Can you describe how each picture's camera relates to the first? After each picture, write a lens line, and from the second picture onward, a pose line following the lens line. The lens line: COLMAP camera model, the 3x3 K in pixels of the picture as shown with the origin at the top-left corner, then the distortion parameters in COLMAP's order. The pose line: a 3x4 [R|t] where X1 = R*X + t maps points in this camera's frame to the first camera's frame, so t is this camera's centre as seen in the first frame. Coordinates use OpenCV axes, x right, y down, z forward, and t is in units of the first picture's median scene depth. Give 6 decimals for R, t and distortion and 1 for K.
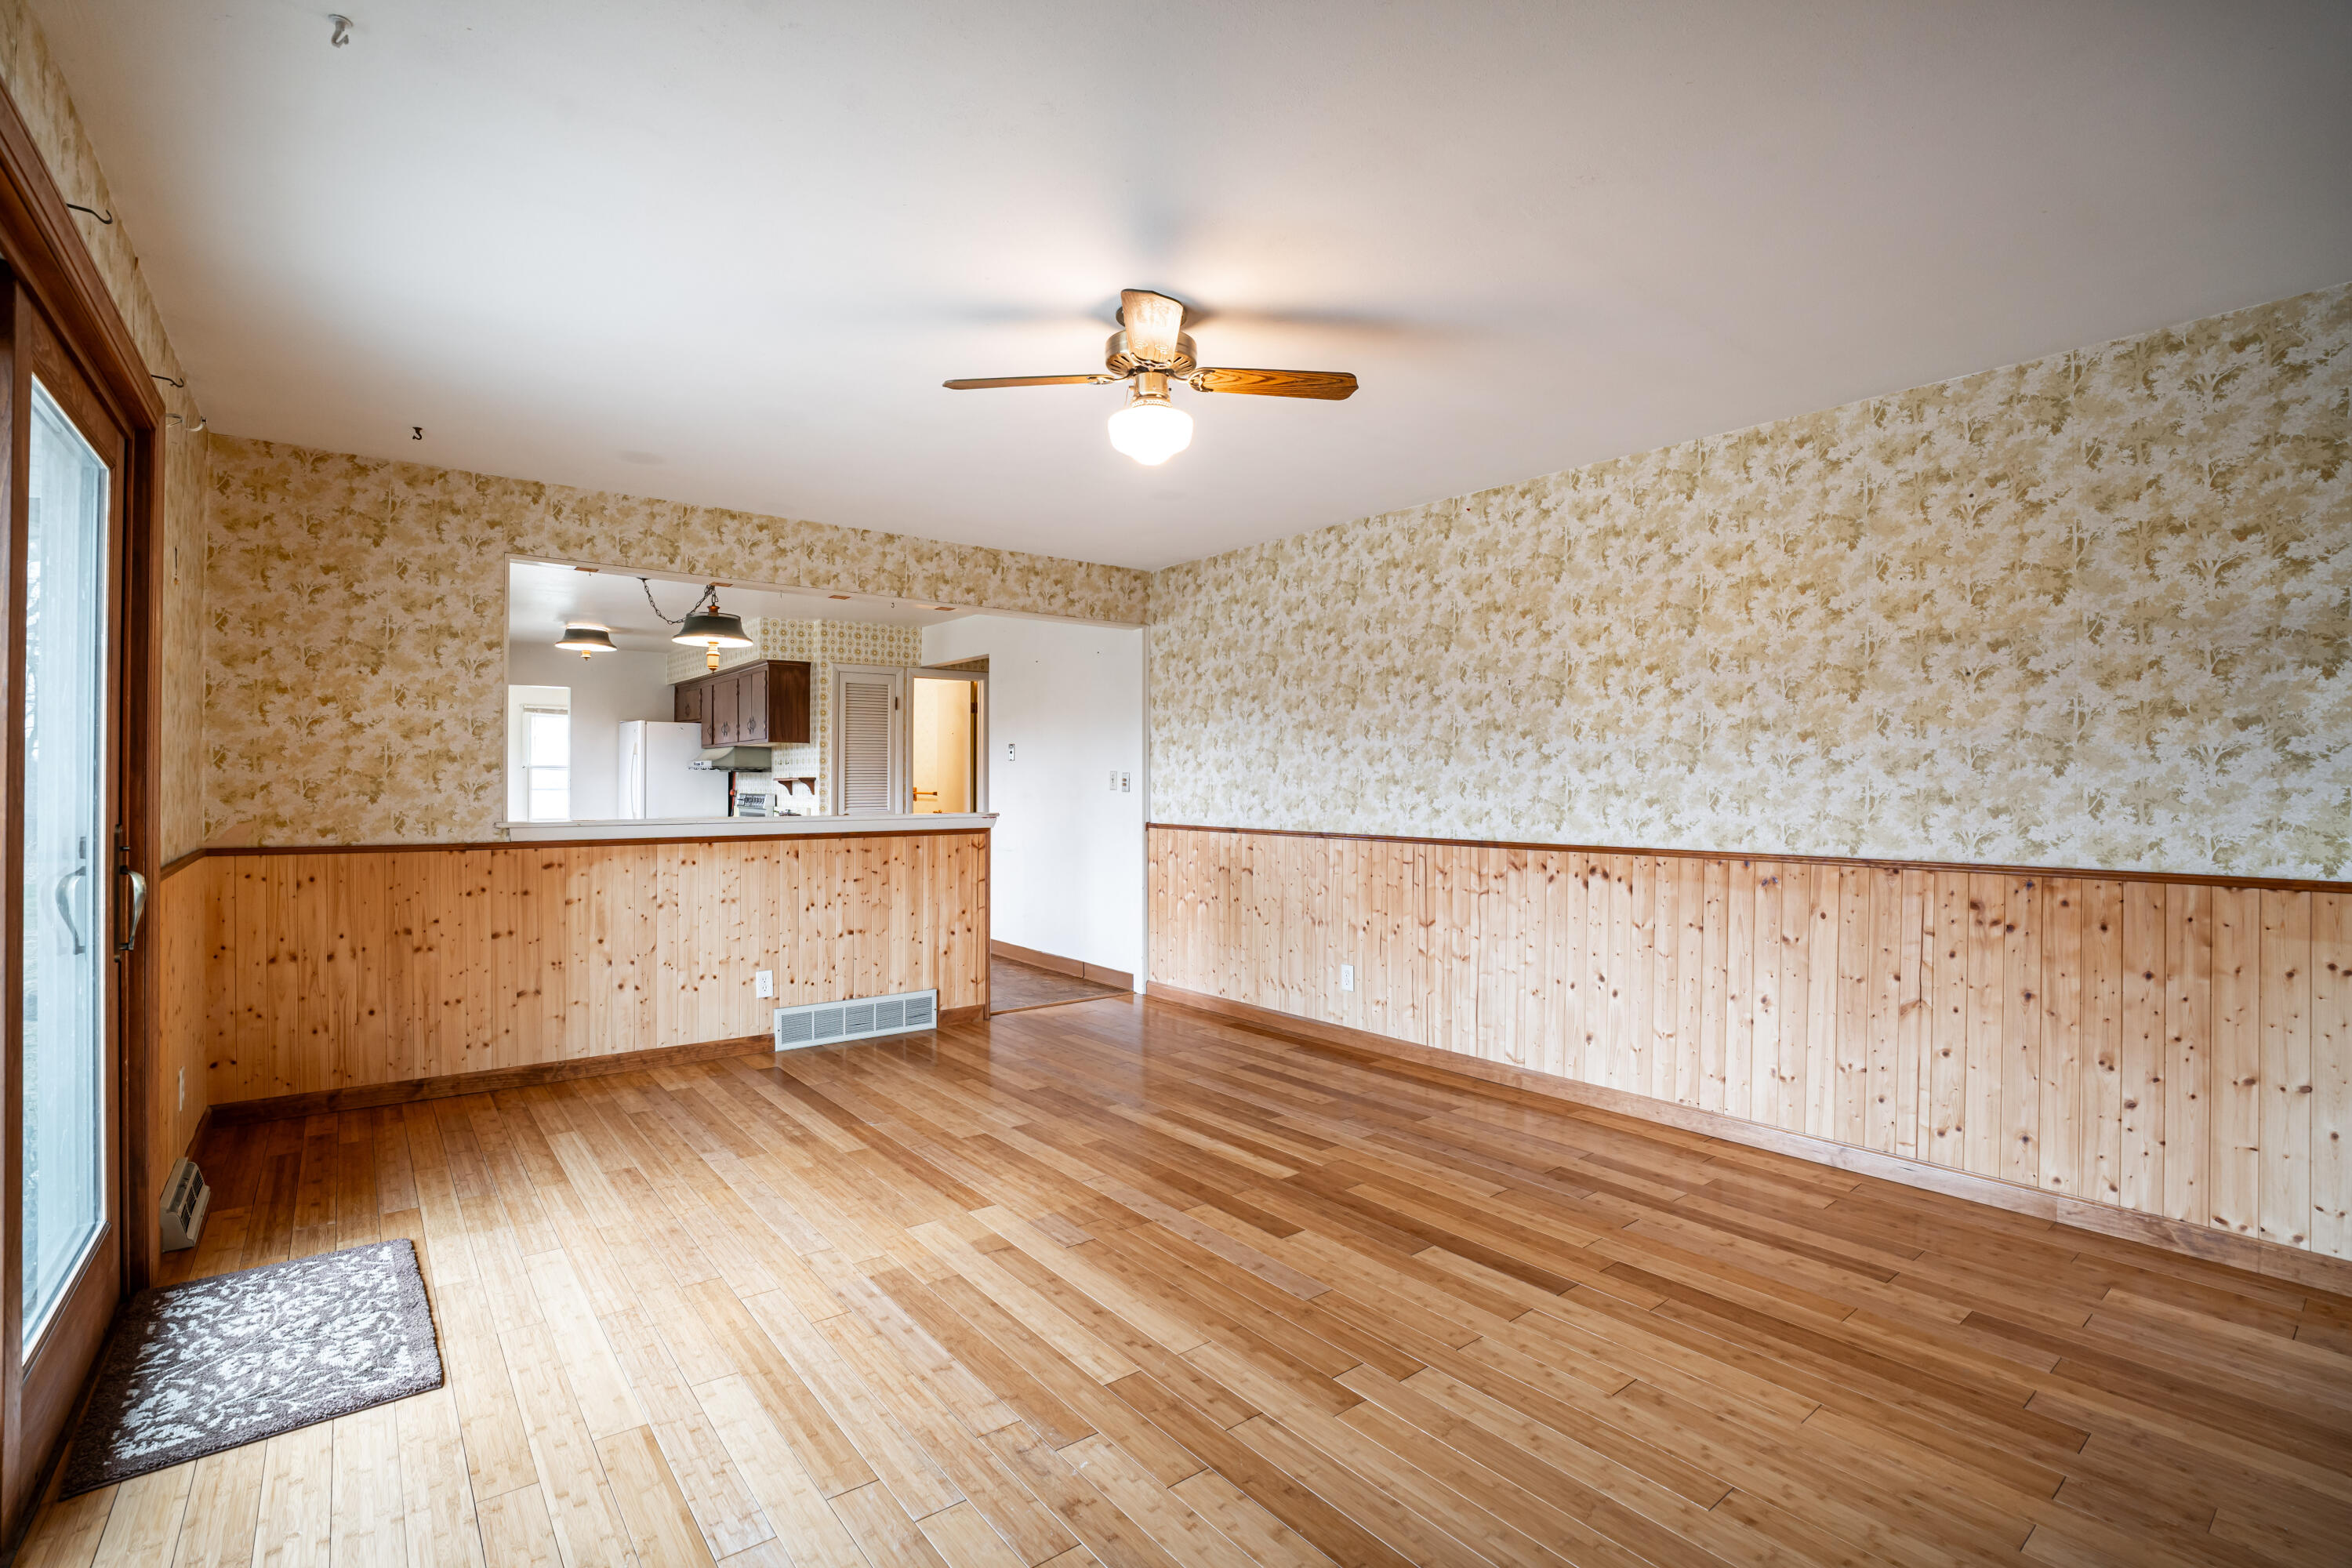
lens RADIAL K [[1083.8, 0, 1176.0], [0, 1083.8, 784.0], [0, 0, 1]] dist [-0.073773, 0.034036]
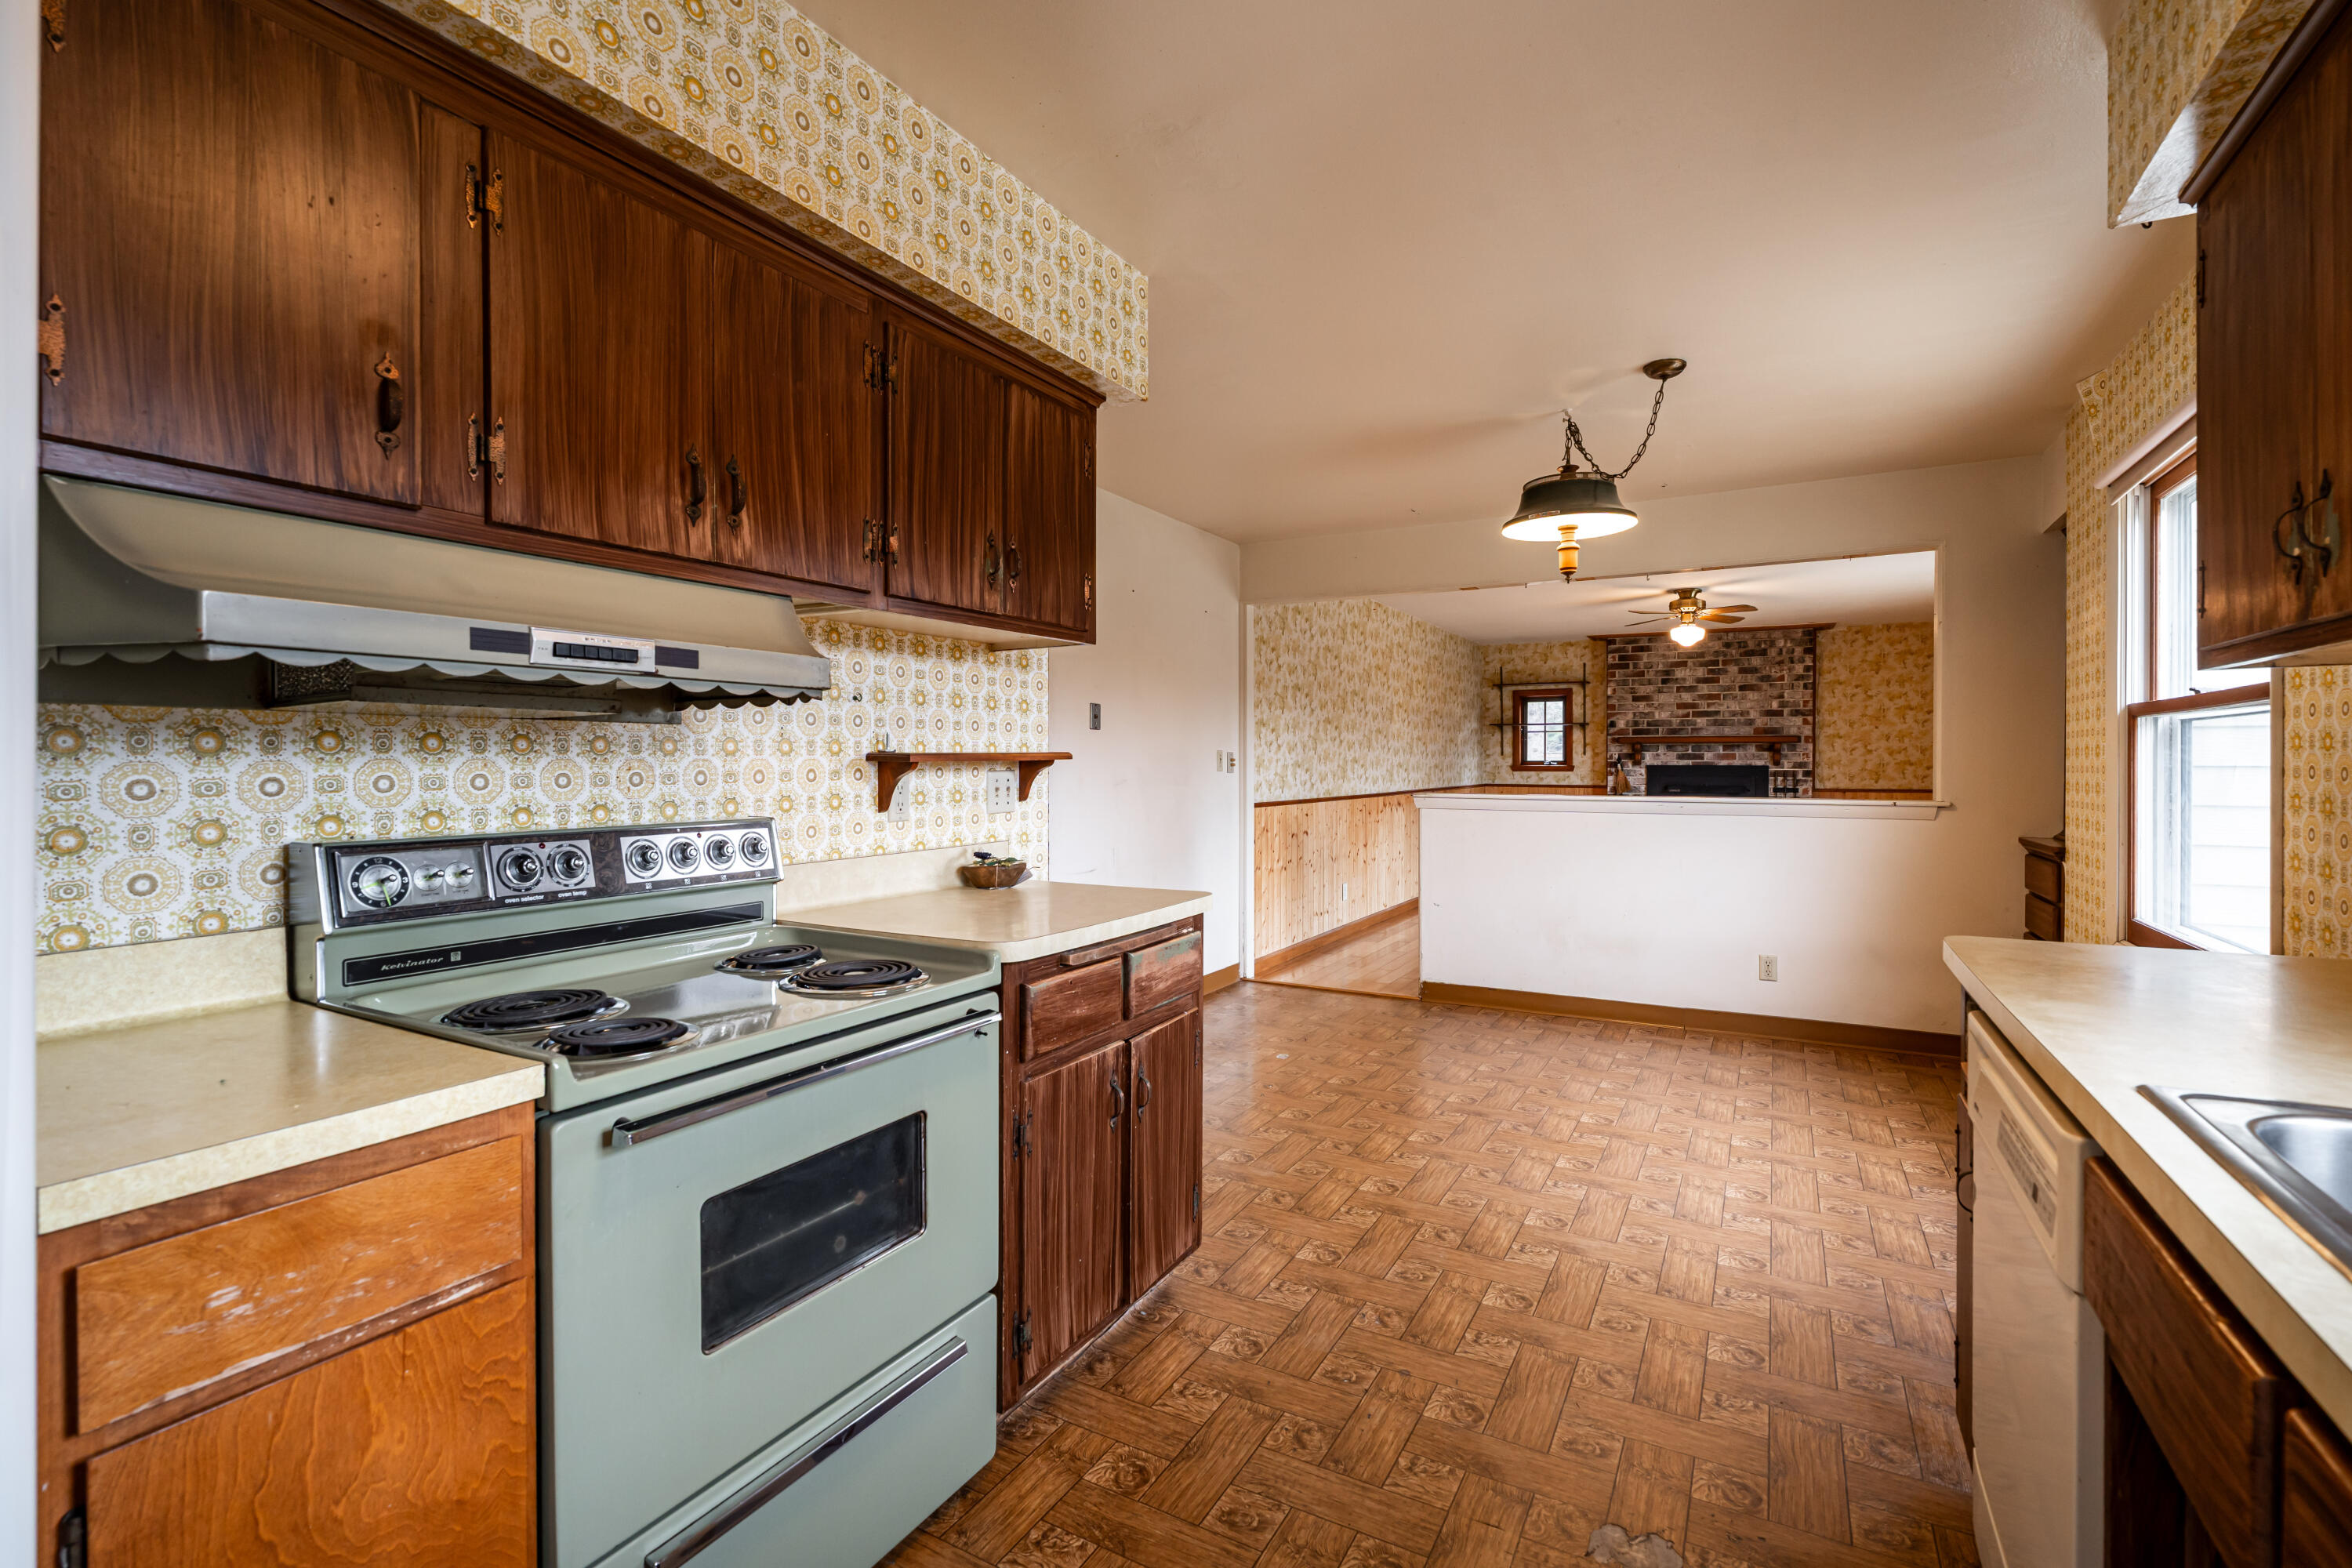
lens RADIAL K [[1059.3, 0, 1180.0], [0, 1059.3, 778.2], [0, 0, 1]] dist [-0.010410, 0.006489]
pose [[-0.384201, -0.014871, 0.923130, -1.351990], [0.003493, 0.999840, 0.017561, -0.006597], [-0.923243, 0.009972, -0.384088, 2.161007]]
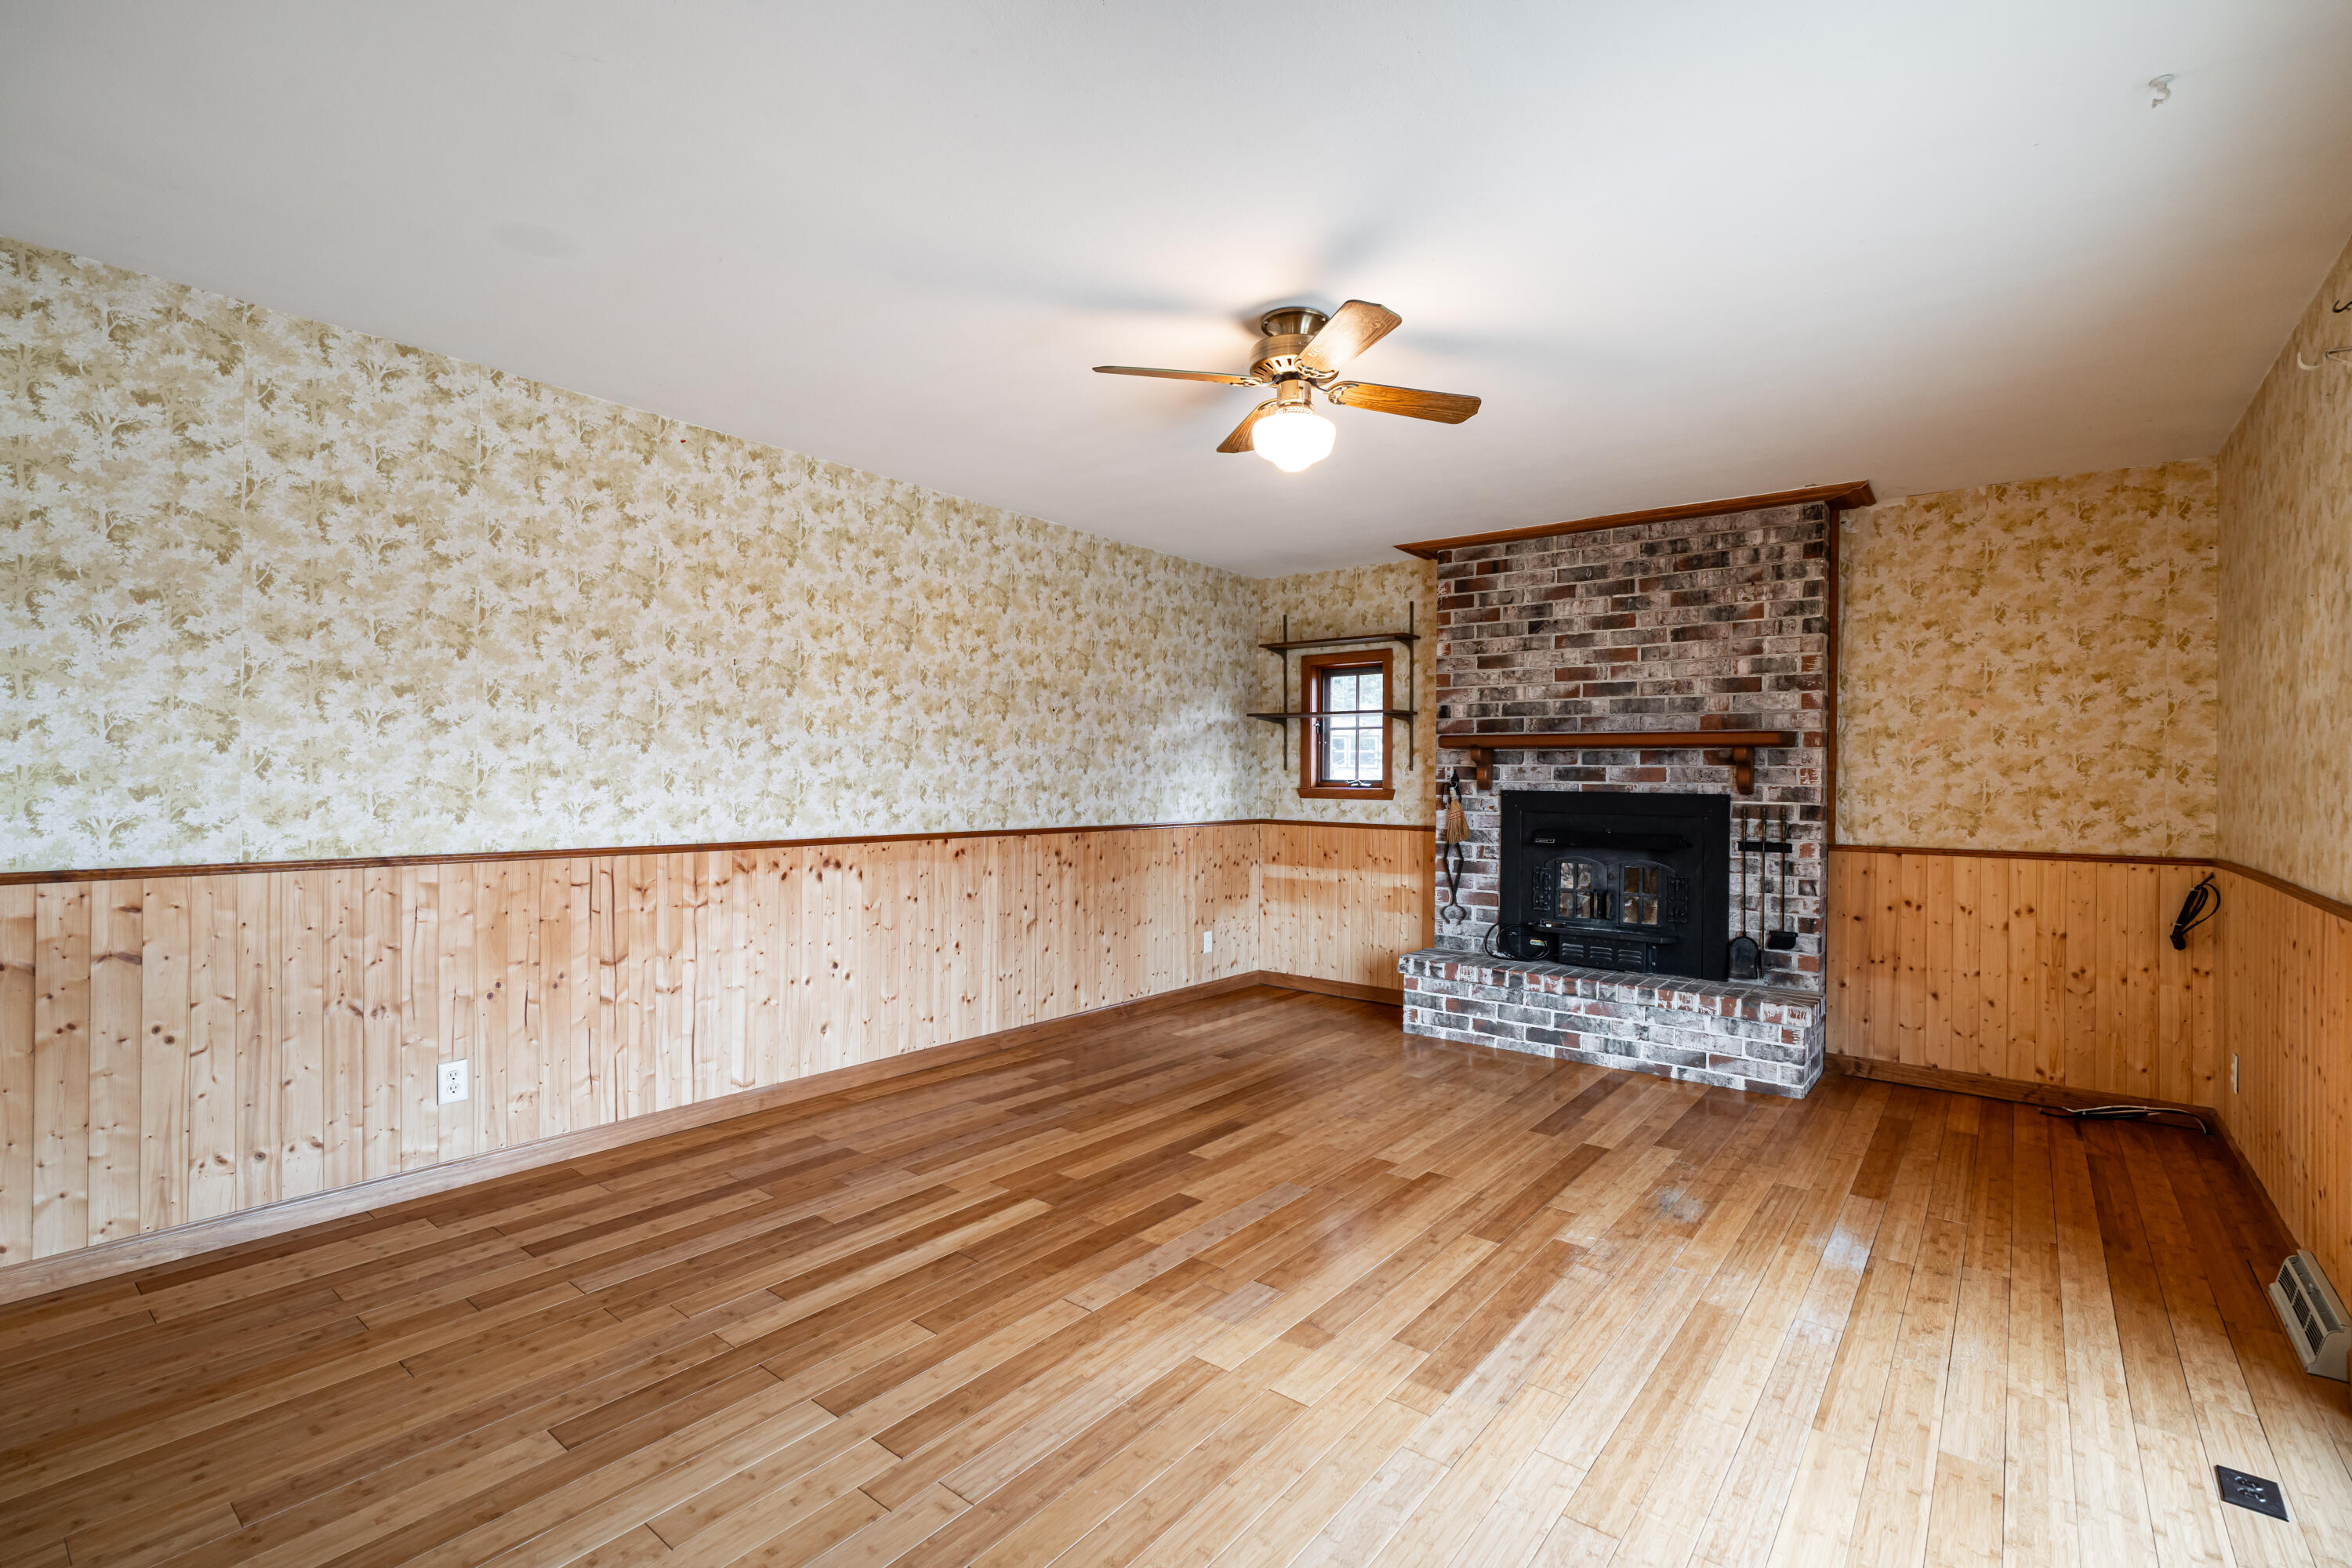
lens RADIAL K [[1059.3, 0, 1180.0], [0, 1059.3, 778.2], [0, 0, 1]] dist [-0.010410, 0.006489]
pose [[-0.226011, -0.002619, 0.974121, -0.653790], [-0.007805, 0.999969, 0.000878, -0.002597], [-0.974093, -0.007405, -0.226024, 0.883805]]
